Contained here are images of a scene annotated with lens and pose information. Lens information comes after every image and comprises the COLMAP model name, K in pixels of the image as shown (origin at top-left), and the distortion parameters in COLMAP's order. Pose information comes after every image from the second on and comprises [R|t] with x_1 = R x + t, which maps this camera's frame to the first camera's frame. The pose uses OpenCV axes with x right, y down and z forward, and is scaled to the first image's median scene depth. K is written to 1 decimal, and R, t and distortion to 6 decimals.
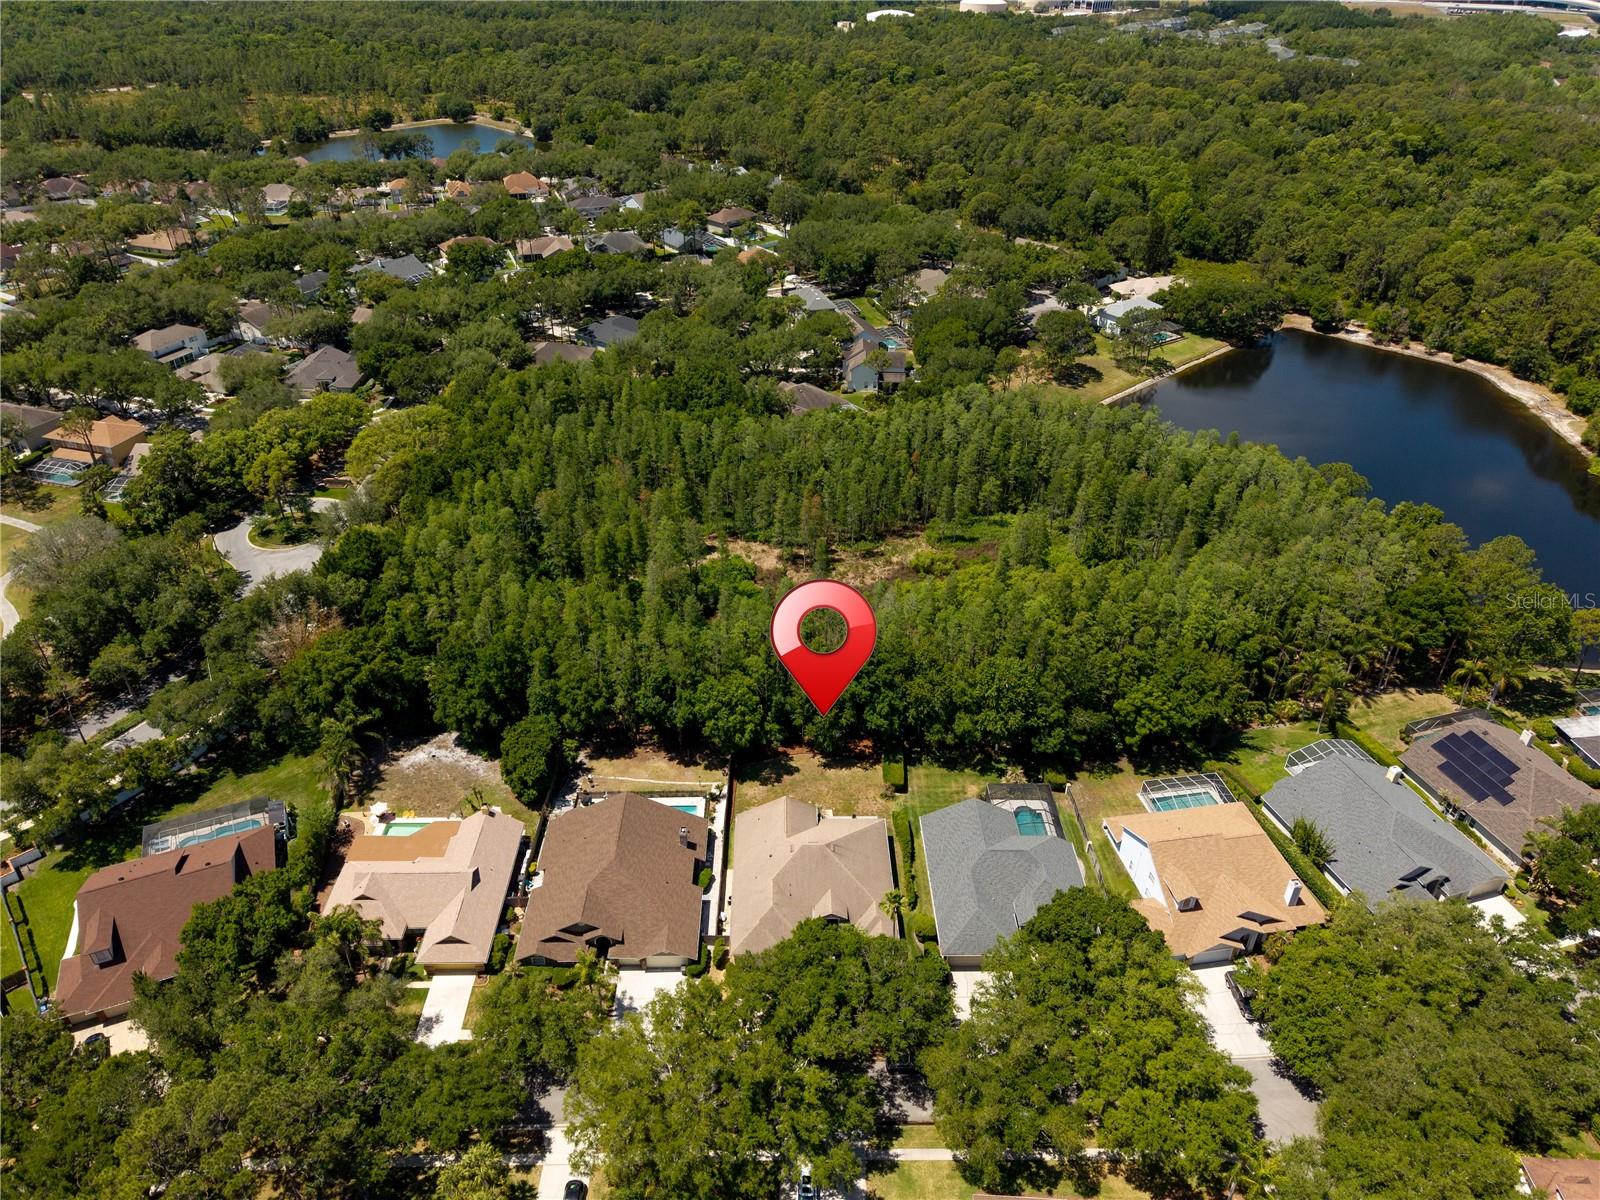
lens RADIAL K [[994.7, 0, 800.0], [0, 994.7, 600.0], [0, 0, 1]] dist [0.002991, -0.002122]
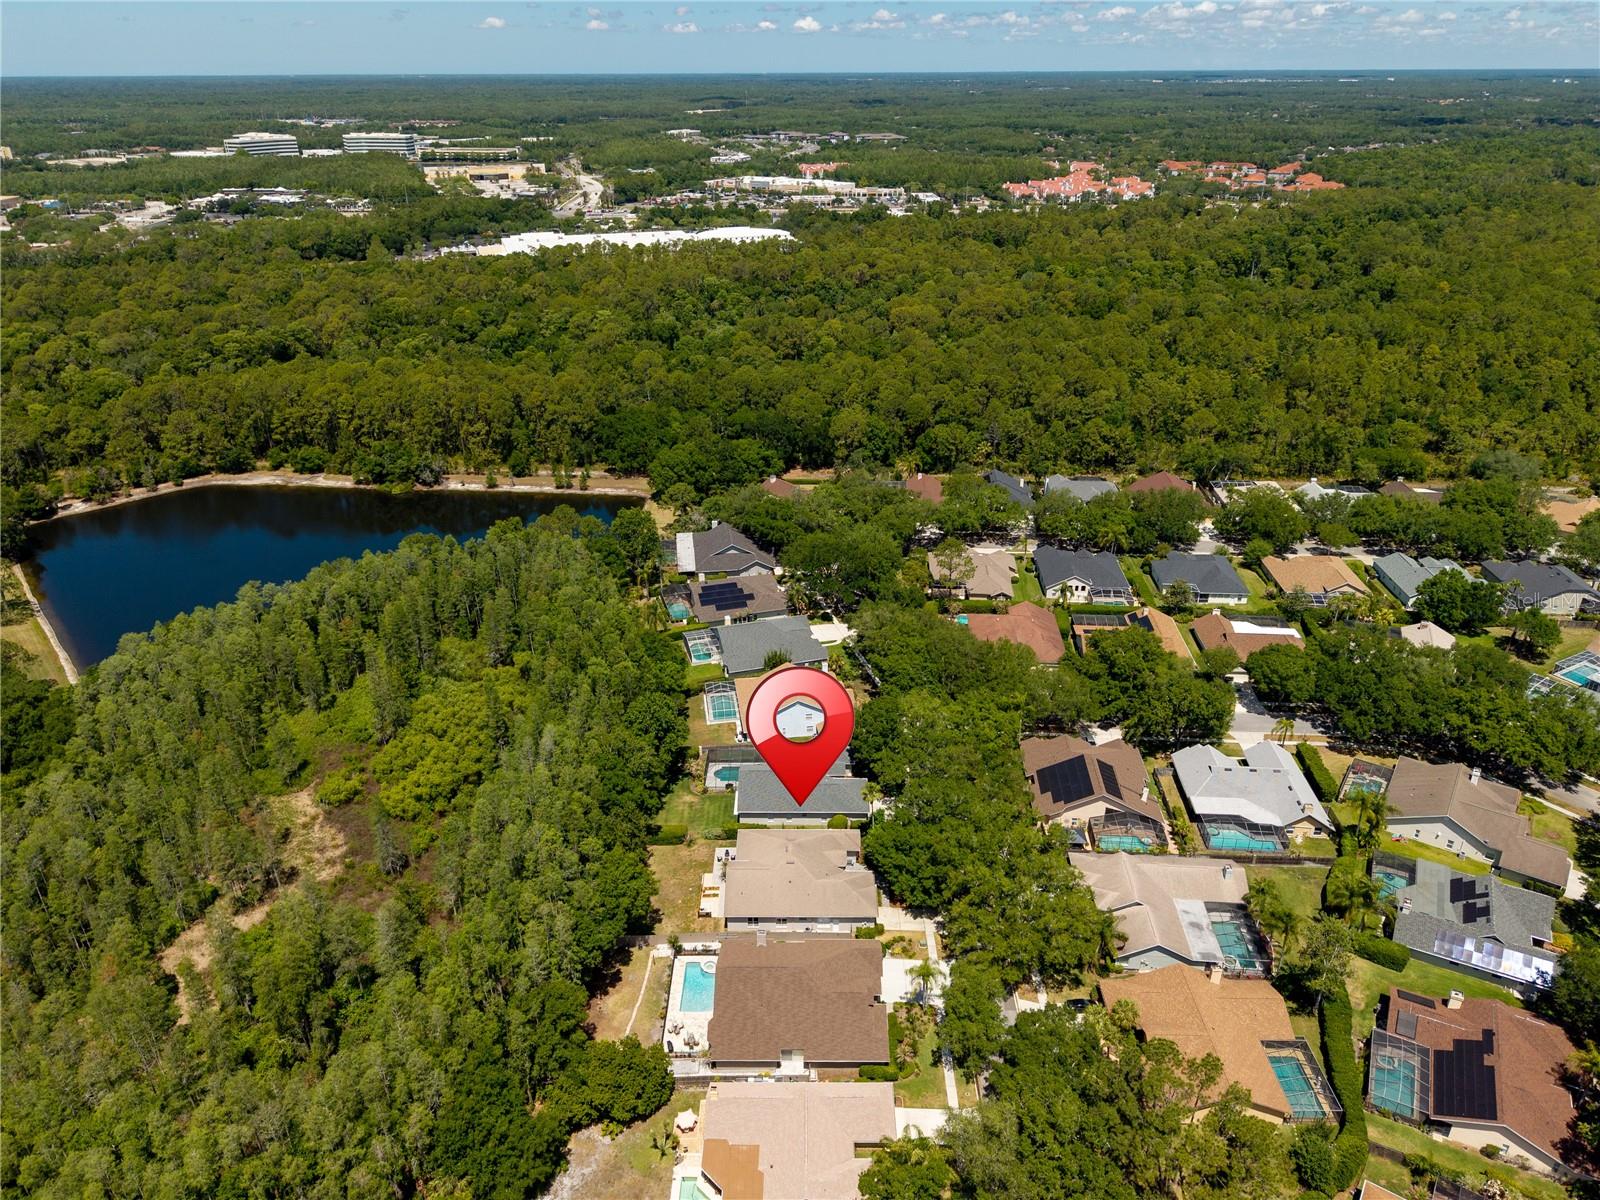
lens RADIAL K [[1047.1, 0, 800.0], [0, 1047.1, 600.0], [0, 0, 1]] dist [-0.052385, -0.000645]
pose [[0.024713, -0.448428, 0.893477, -0.741013], [0.557293, 0.748173, 0.360087, -0.325820], [-0.829948, 0.489029, 0.268395, 0.364250]]
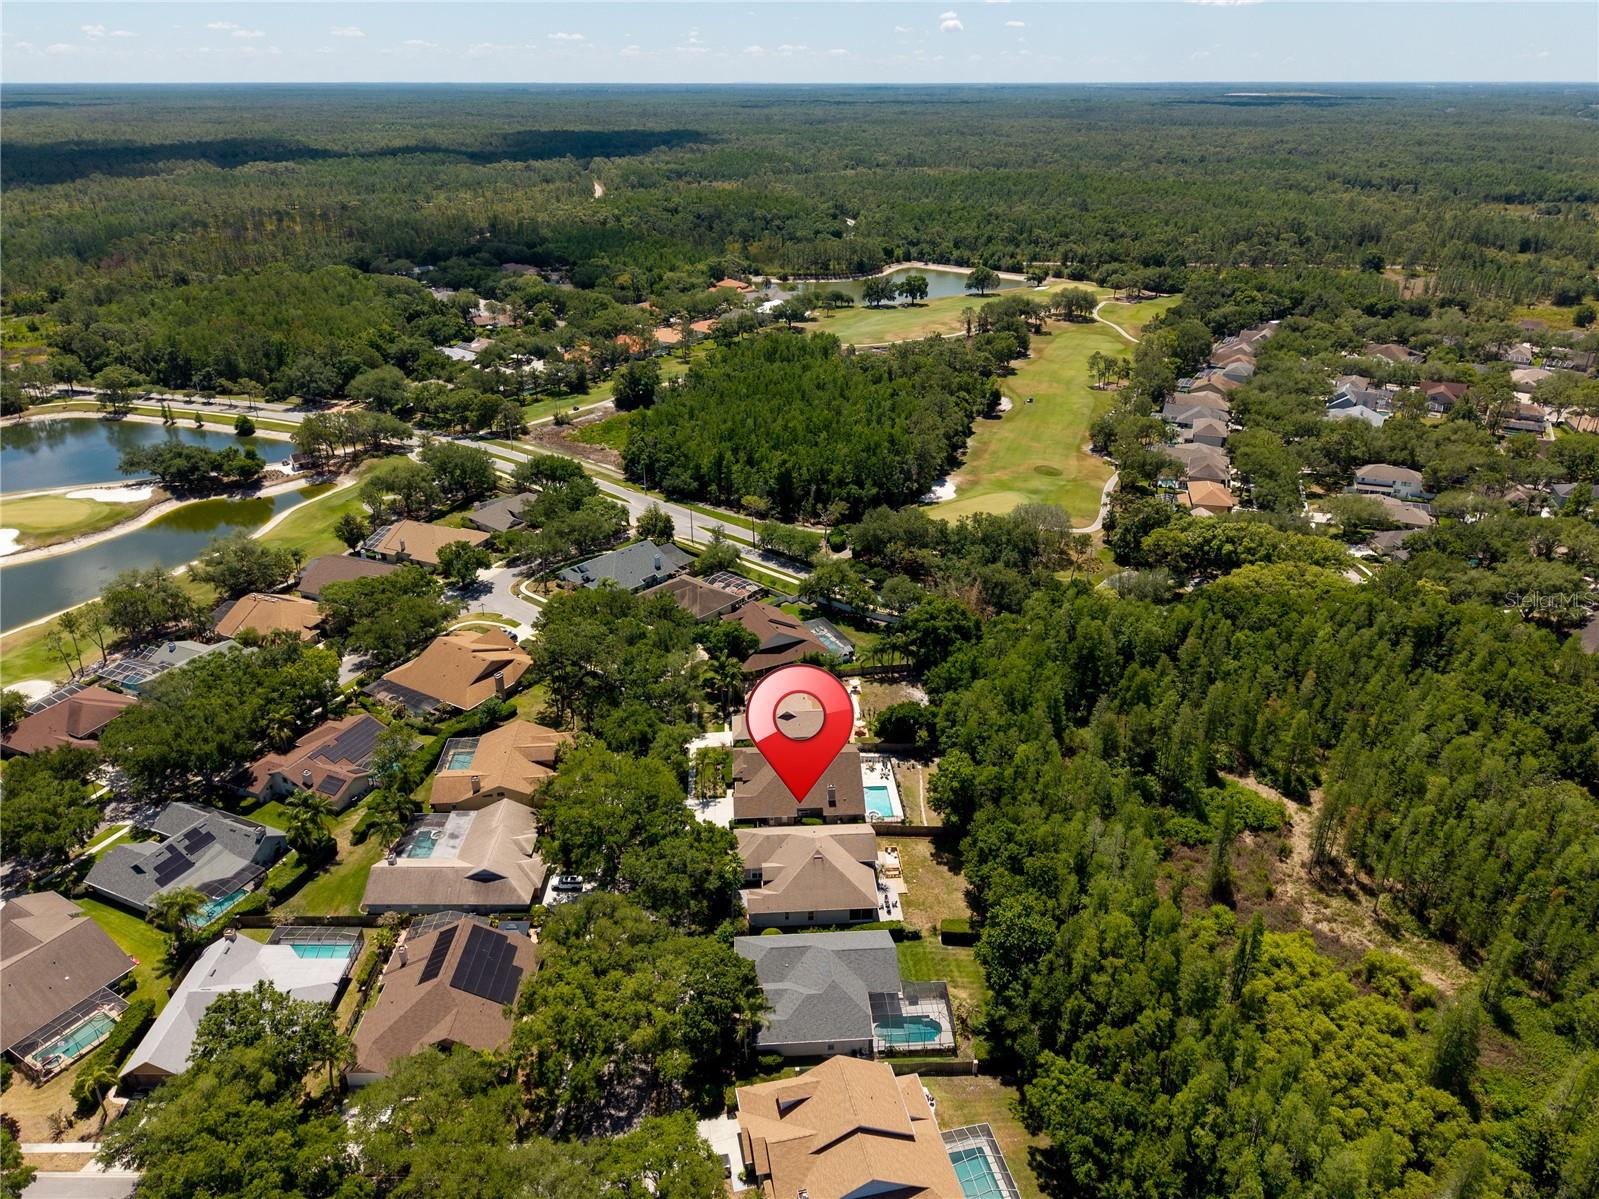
lens RADIAL K [[994.1, 0, 799.5], [0, 994.1, 599.5], [0, 0, 1]] dist [0.002991, -0.002122]
pose [[0.045987, 0.432068, -0.900668, 0.741662], [-0.552825, 0.761976, 0.337308, -0.293886], [0.832027, 0.482400, 0.273899, 0.361685]]
